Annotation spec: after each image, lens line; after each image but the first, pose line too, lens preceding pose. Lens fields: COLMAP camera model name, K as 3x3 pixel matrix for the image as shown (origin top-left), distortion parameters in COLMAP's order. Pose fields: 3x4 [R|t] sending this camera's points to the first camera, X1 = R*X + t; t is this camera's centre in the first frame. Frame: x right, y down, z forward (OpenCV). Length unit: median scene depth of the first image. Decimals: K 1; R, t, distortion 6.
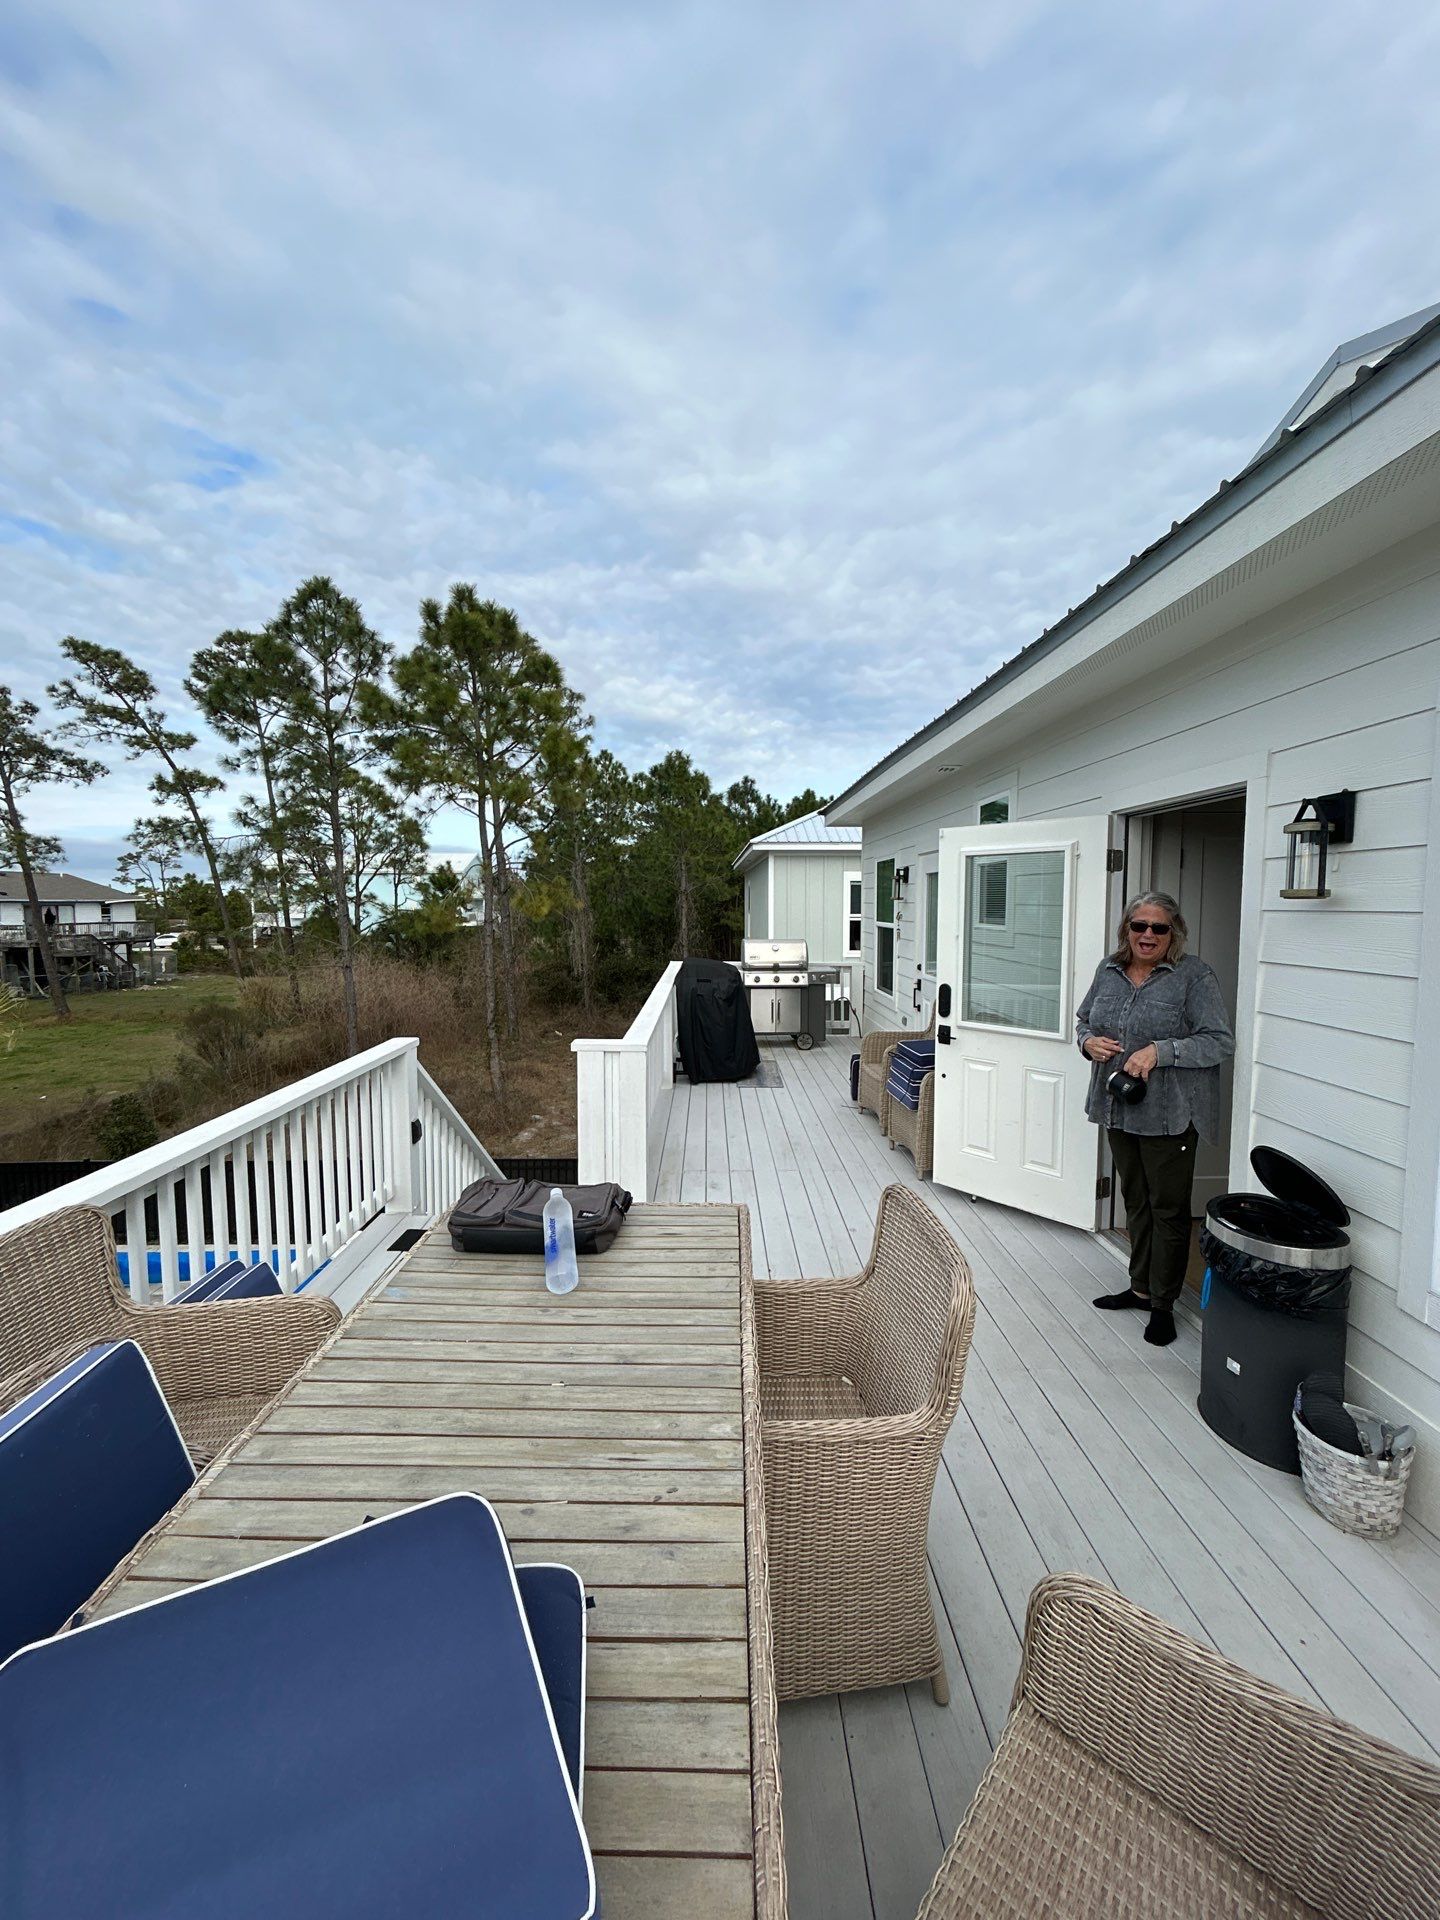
lens RADIAL K [[778.2, 0, 718.6], [0, 778.2, 967.3], [0, 0, 1]] dist [-0.000815, 0.000568]
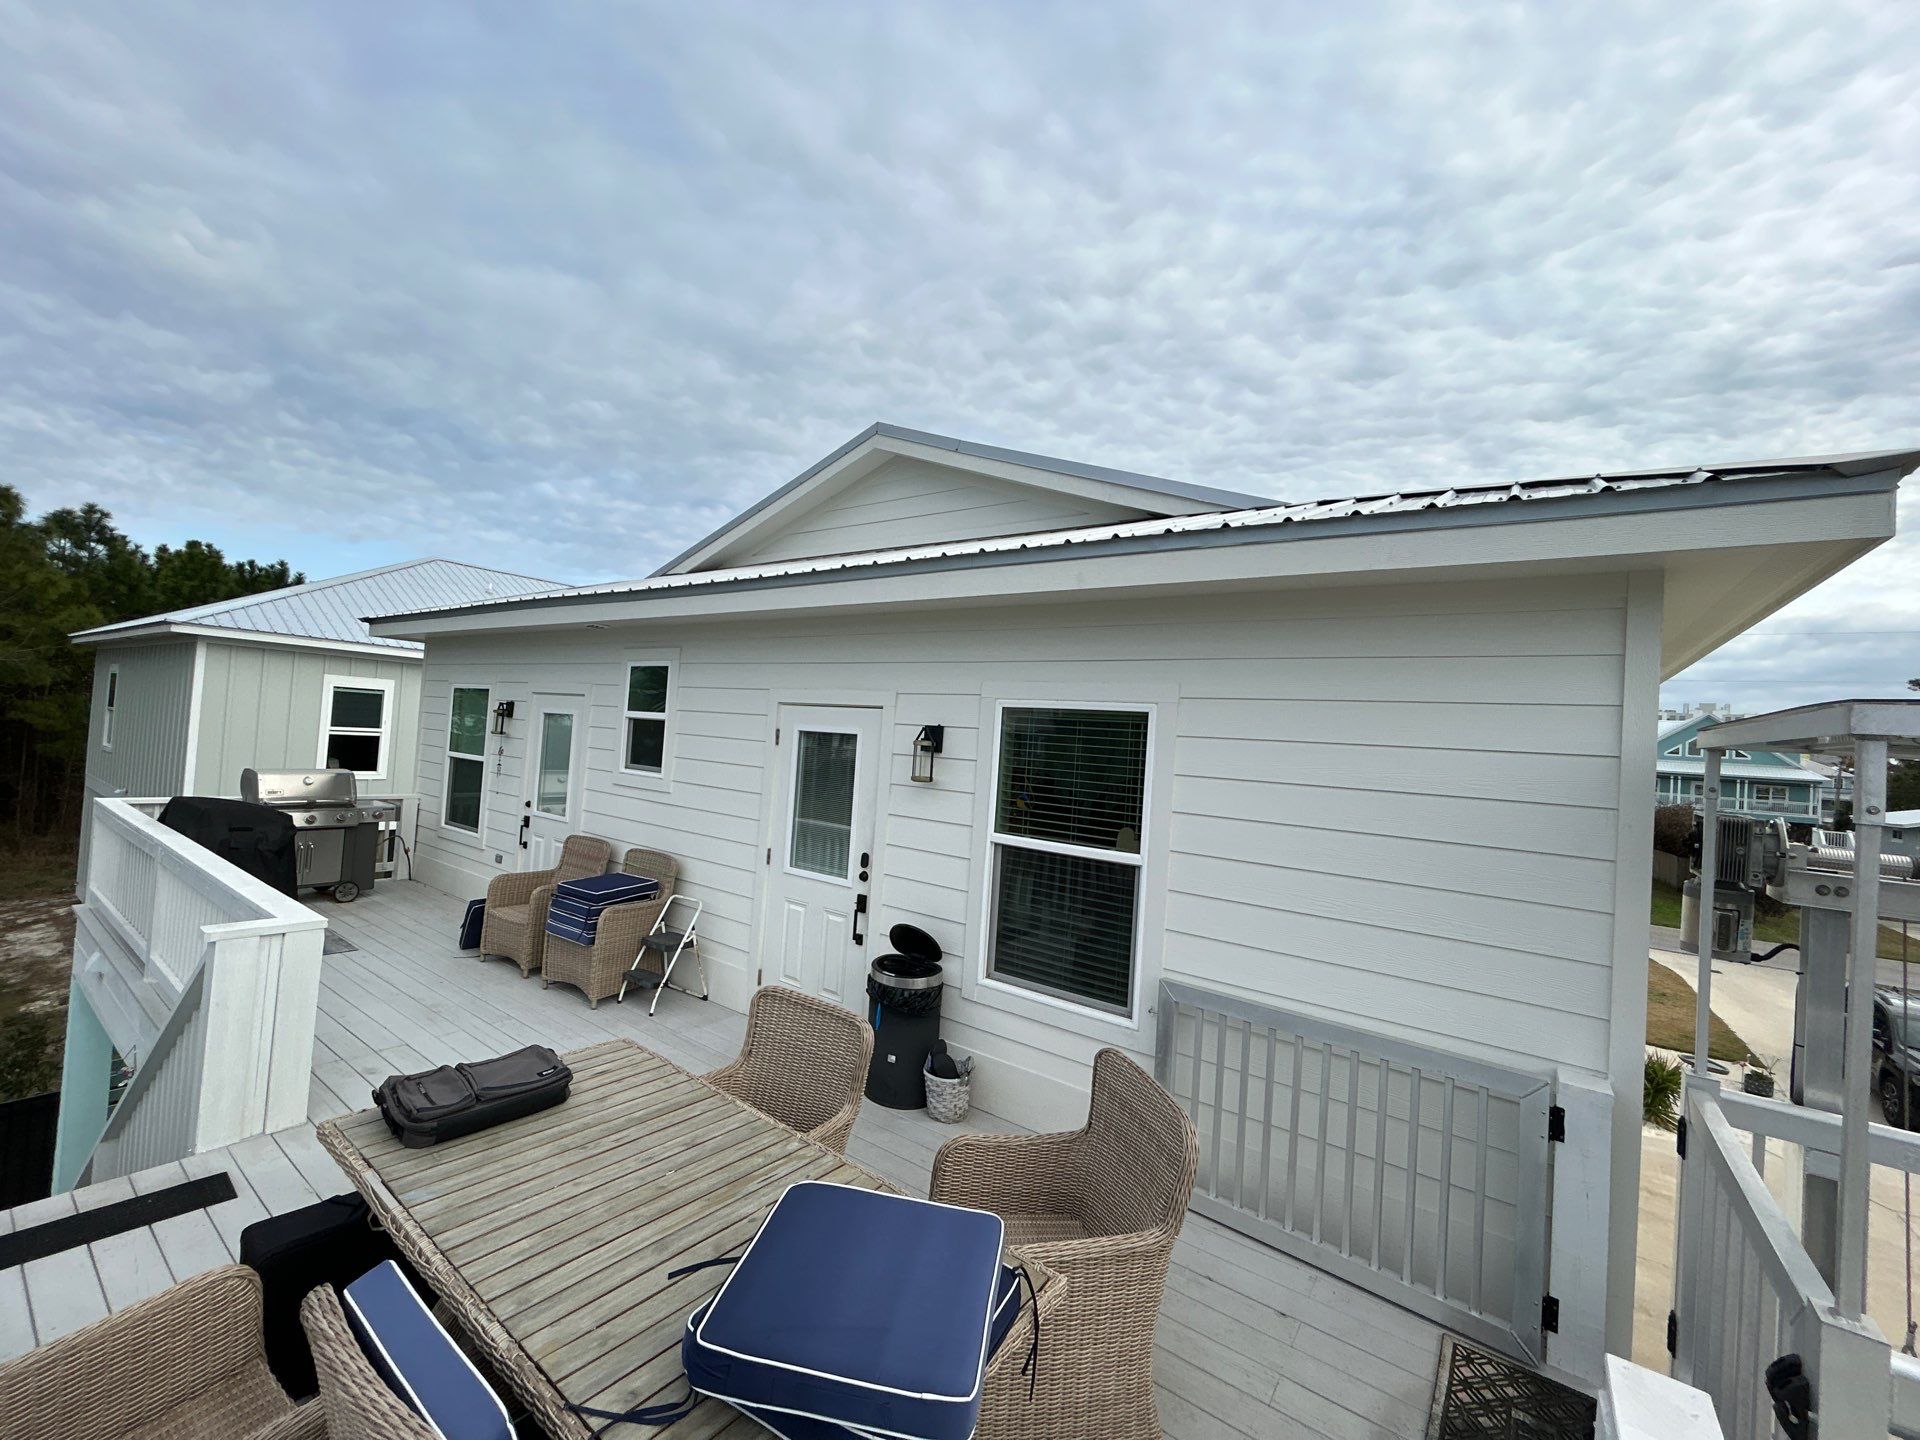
lens RADIAL K [[778.2, 0, 979.6], [0, 778.2, 723.5], [0, 0, 1]] dist [-0.000815, 0.000568]
pose [[0.575609, 0.059558, 0.815553, -0.673114], [-0.002078, 0.997447, -0.071375, -0.096714], [-0.817722, 0.039389, 0.574264, -0.161896]]
